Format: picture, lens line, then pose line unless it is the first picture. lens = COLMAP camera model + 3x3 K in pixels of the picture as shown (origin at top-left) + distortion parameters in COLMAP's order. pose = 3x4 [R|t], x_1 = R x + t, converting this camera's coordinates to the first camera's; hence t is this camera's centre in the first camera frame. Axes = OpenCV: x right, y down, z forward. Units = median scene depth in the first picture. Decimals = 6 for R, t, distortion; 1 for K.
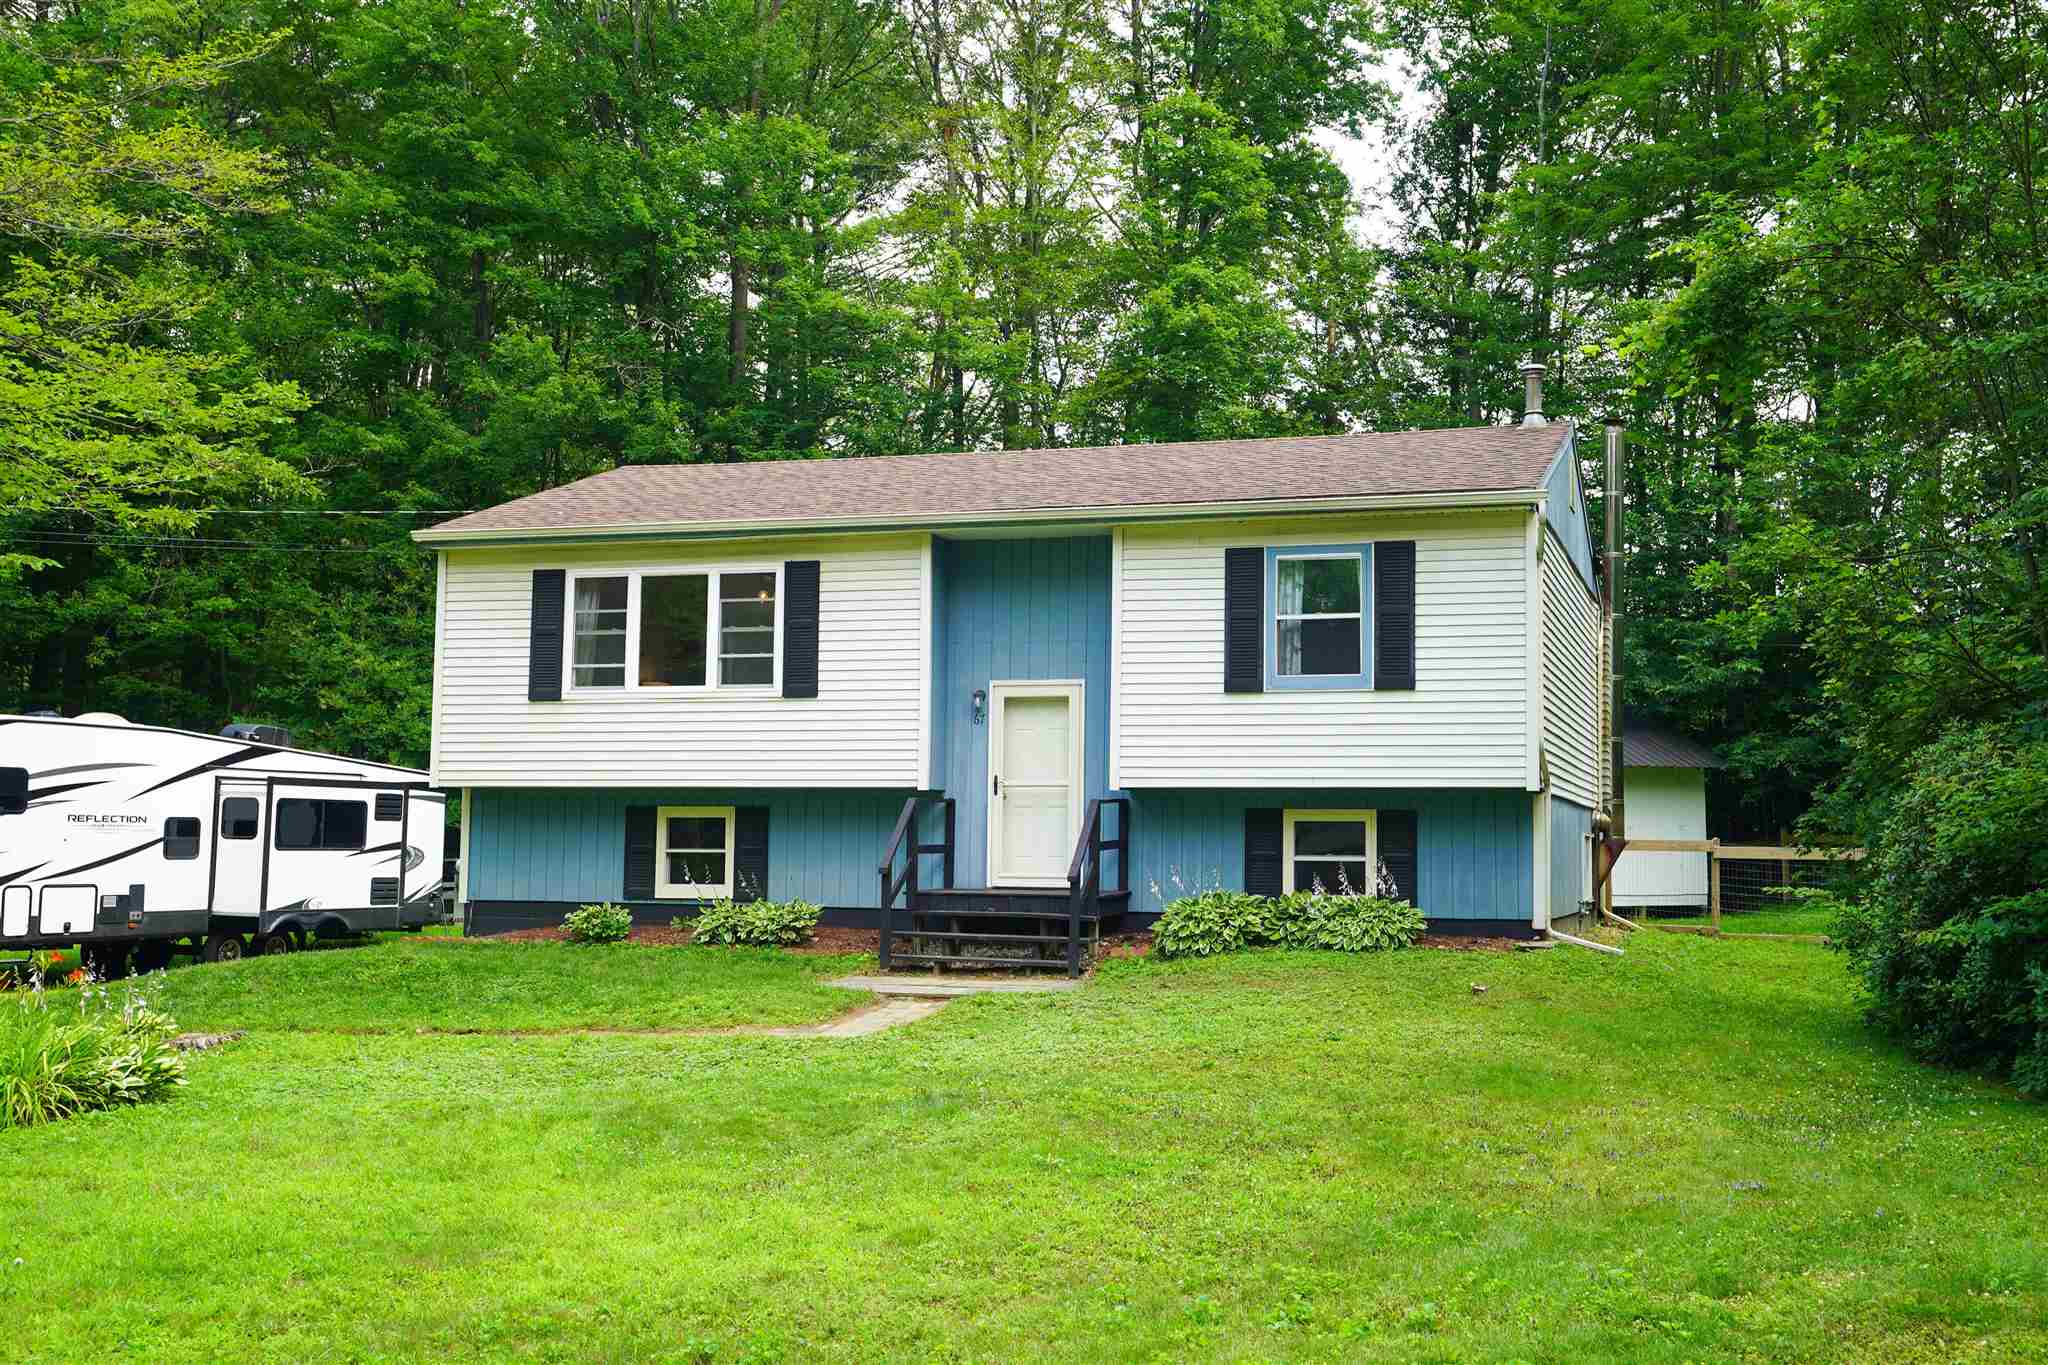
lens RADIAL K [[2096.0, 0, 1040.1], [0, 2096.0, 684.2], [0, 0, 1]] dist [0.099537, 0.000000]
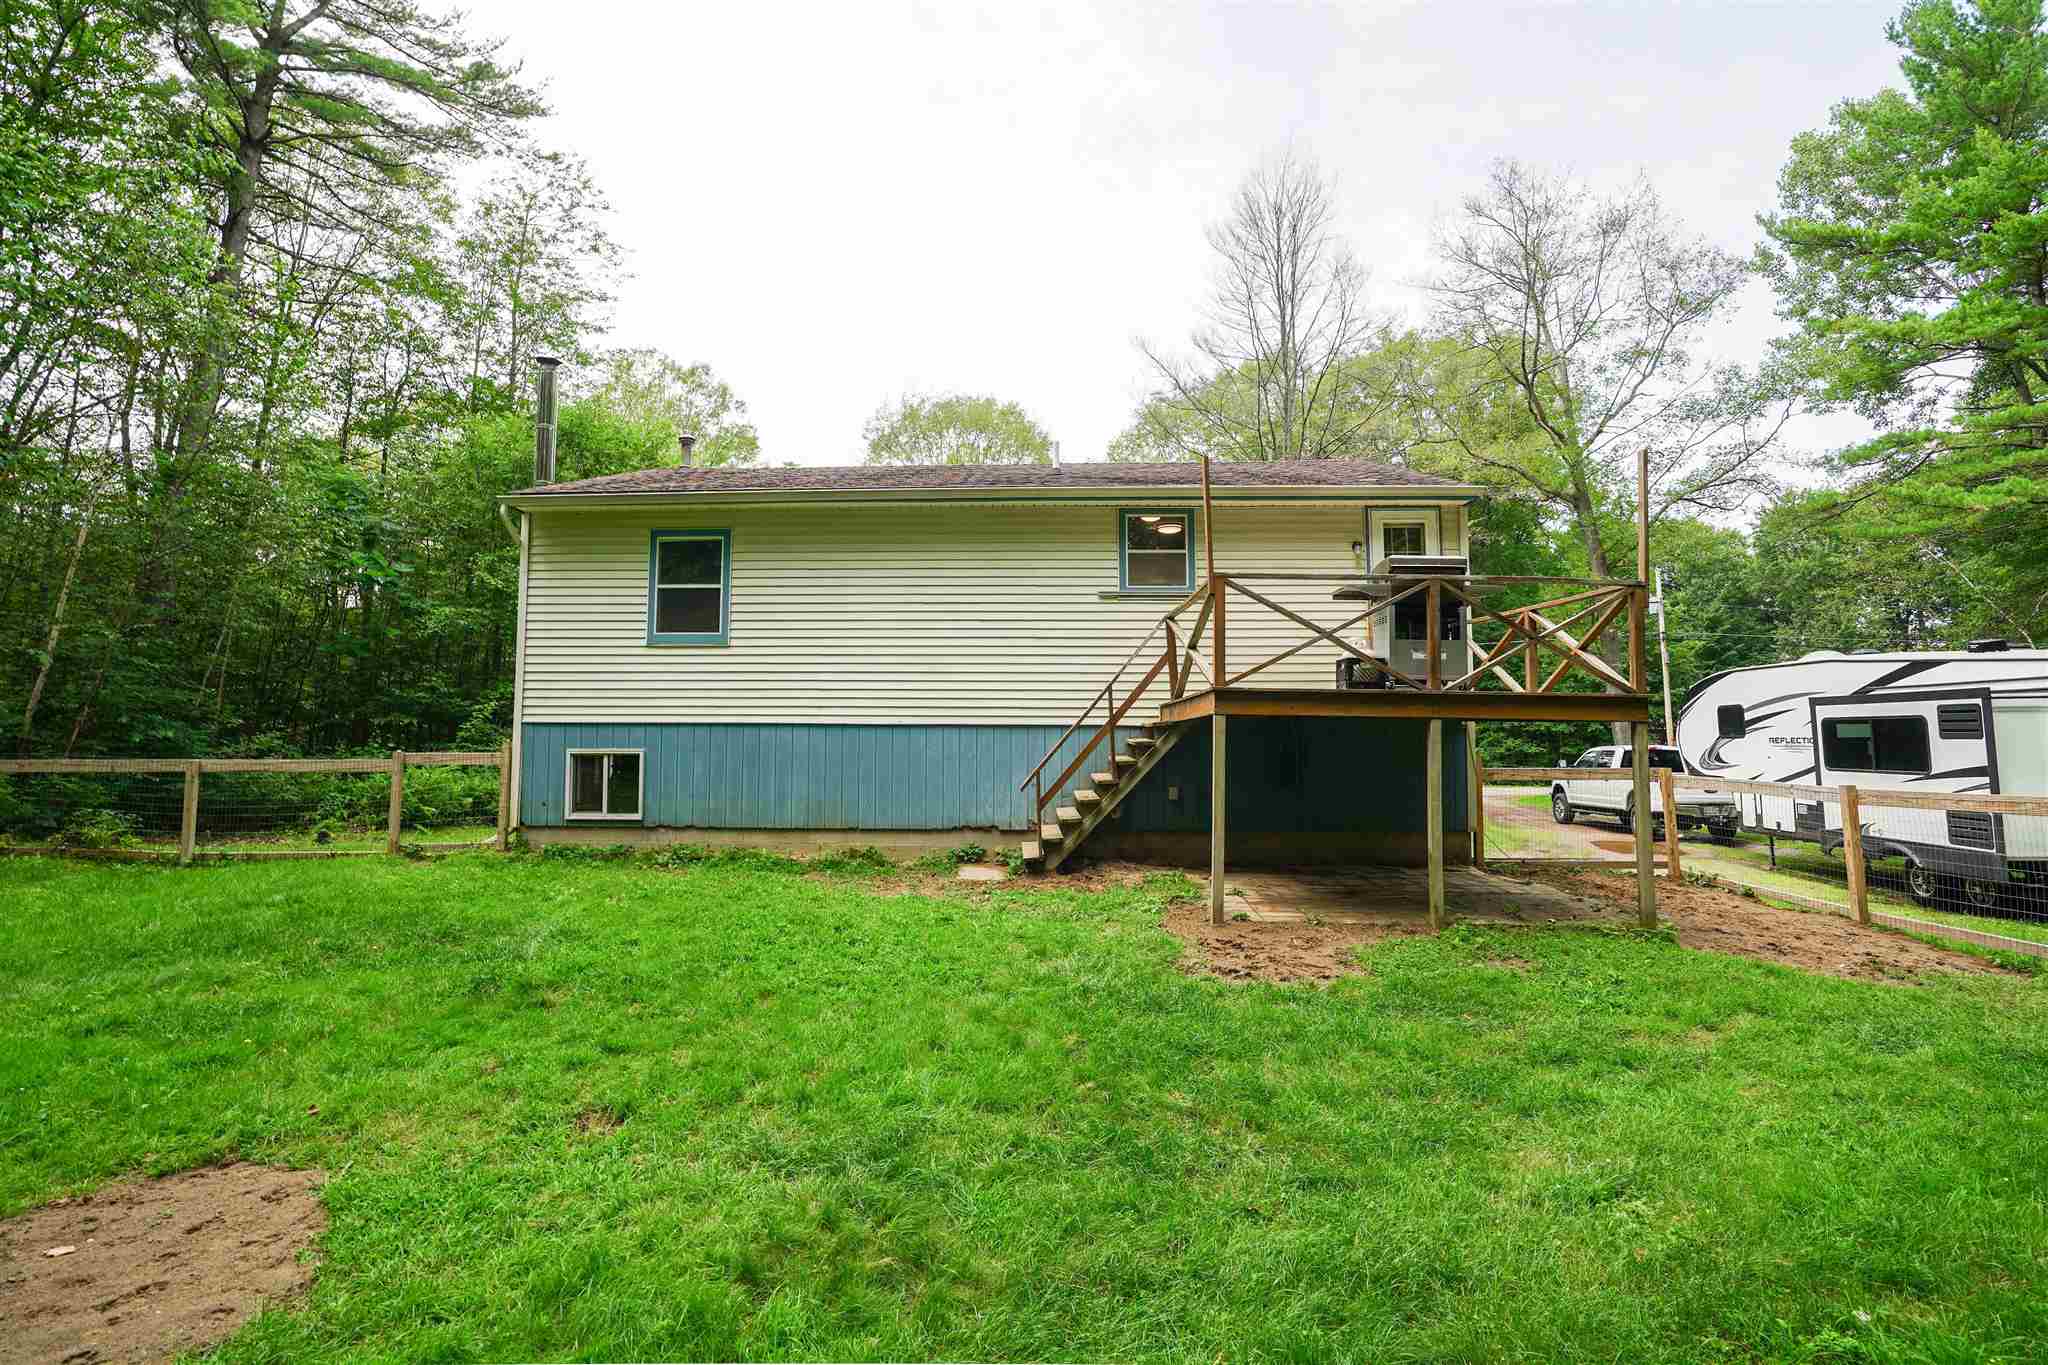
lens RADIAL K [[993.2, 0, 1037.8], [0, 993.2, 668.3], [0, 0, 1]] dist [-0.031152, 0.014422]
pose [[-0.959257, -0.032300, -0.280684, 0.121885], [0.009670, 0.989109, -0.146869, 0.089783], [0.282371, -0.143599, -0.948497, 1.268655]]
